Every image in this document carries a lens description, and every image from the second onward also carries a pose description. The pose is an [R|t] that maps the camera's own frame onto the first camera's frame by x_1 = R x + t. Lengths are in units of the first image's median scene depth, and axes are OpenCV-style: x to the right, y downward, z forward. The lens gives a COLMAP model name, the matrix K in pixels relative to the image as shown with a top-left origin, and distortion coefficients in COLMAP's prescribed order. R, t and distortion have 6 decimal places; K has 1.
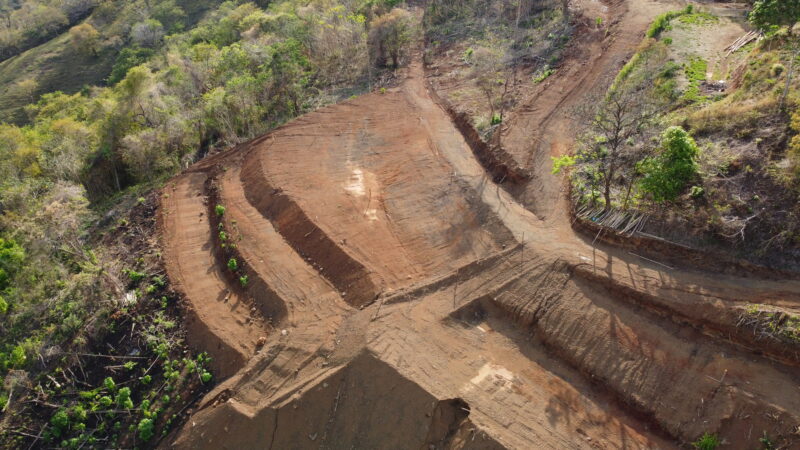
lens RADIAL K [[614.8, 0, 400.0], [0, 614.8, 225.0], [0, 0, 1]] dist [-0.005698, -0.012219]
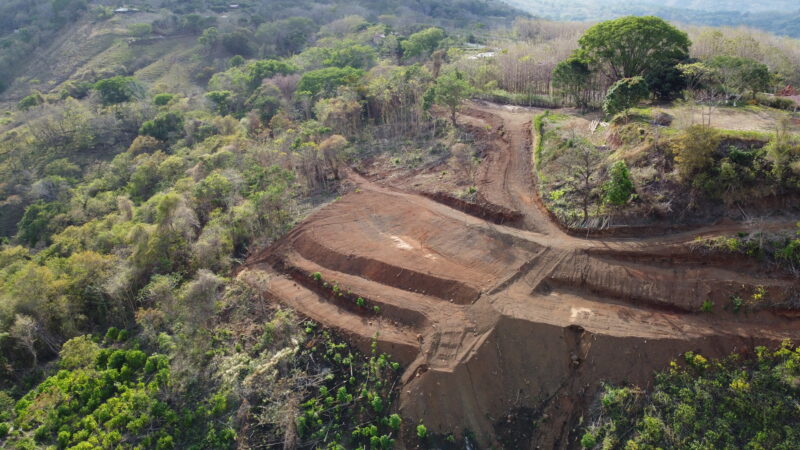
lens RADIAL K [[614.8, 0, 400.0], [0, 614.8, 225.0], [0, 0, 1]] dist [-0.005698, -0.012219]
pose [[0.924850, -0.140396, 0.353470, -0.748772], [0.216047, 0.958801, -0.184455, 0.197482], [-0.313010, 0.246960, 0.917080, -0.365482]]
